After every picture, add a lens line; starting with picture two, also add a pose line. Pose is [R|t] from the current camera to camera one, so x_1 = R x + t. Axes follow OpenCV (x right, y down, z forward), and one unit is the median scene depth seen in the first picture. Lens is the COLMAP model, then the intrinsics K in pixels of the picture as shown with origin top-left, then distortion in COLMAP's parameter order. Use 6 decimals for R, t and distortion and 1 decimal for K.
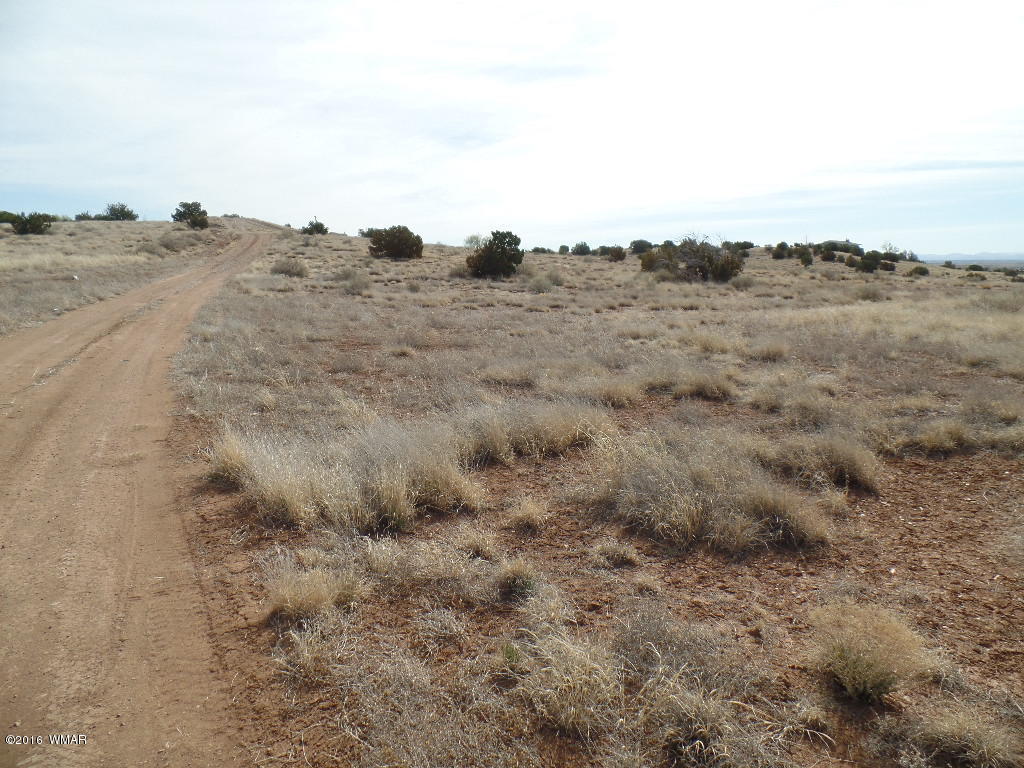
lens RADIAL K [[709.5, 0, 507.8], [0, 709.5, 387.5], [0, 0, 1]] dist [0.019886, 0.004152]
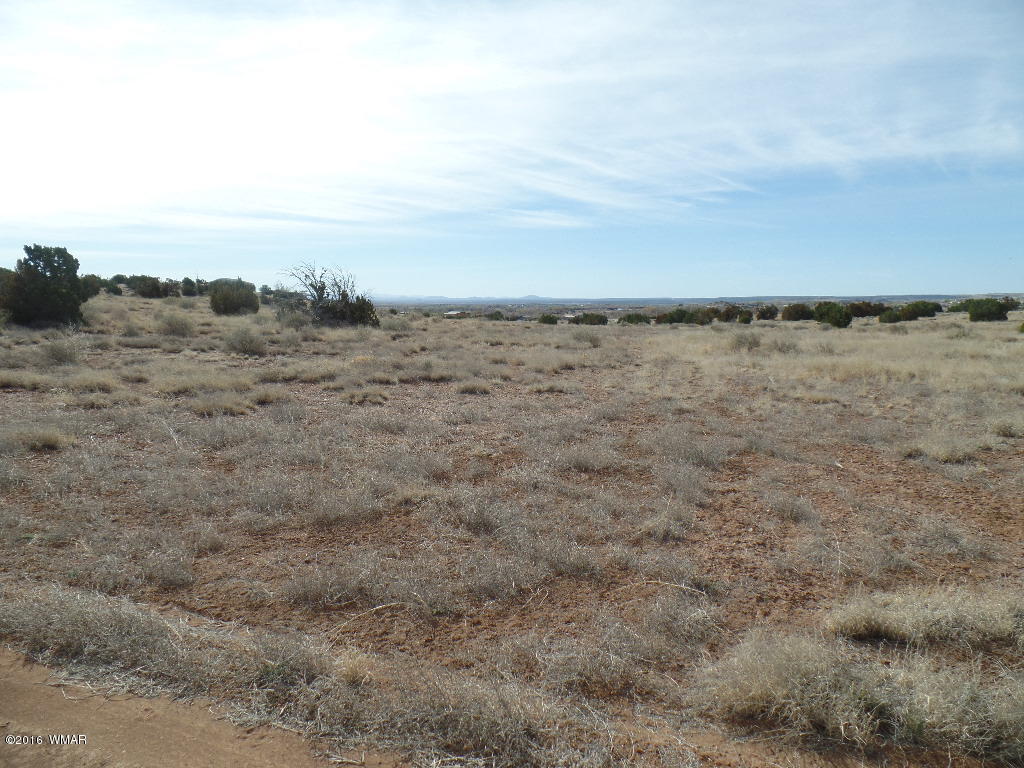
lens RADIAL K [[708.1, 0, 516.5], [0, 708.1, 388.1], [0, 0, 1]] dist [0.001951, 0.007128]
pose [[0.659347, -0.077961, 0.747786, -0.078670], [0.114268, 0.993446, 0.002818, -0.024249], [-0.743105, 0.083590, 0.663934, 0.129626]]
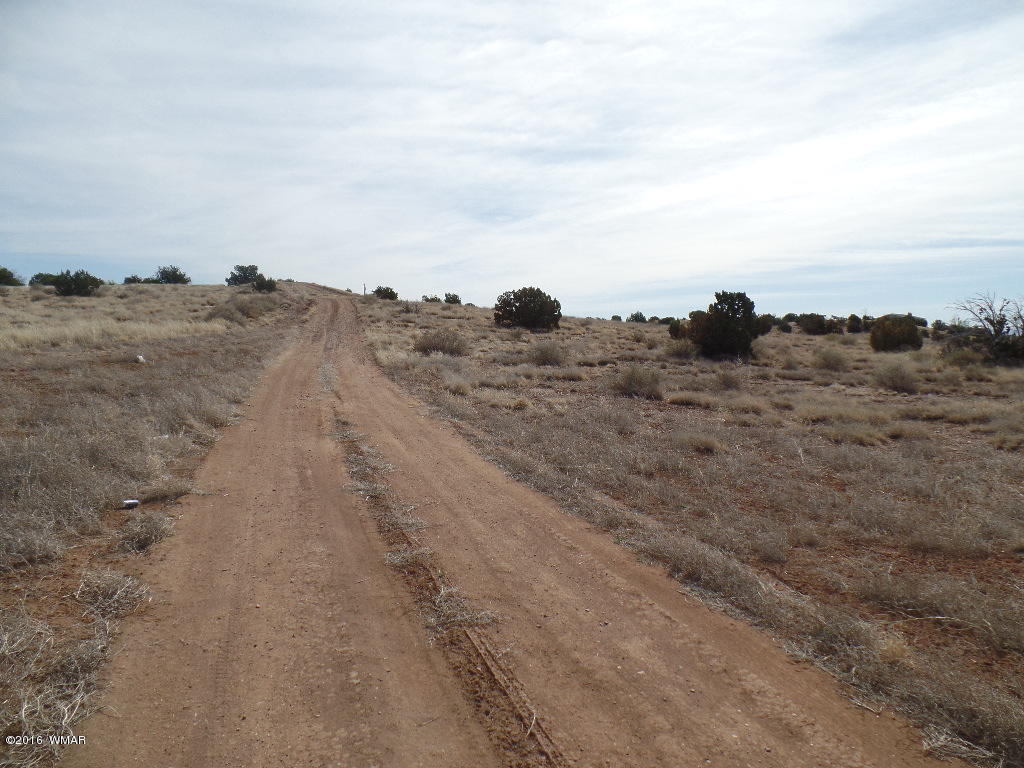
lens RADIAL K [[708.1, 0, 516.5], [0, 708.1, 388.1], [0, 0, 1]] dist [0.001951, 0.007128]
pose [[0.999648, 0.013149, -0.023035, -0.079480], [-0.015263, 0.995442, -0.094138, -0.022665], [0.021692, 0.094457, 0.995293, 0.120649]]
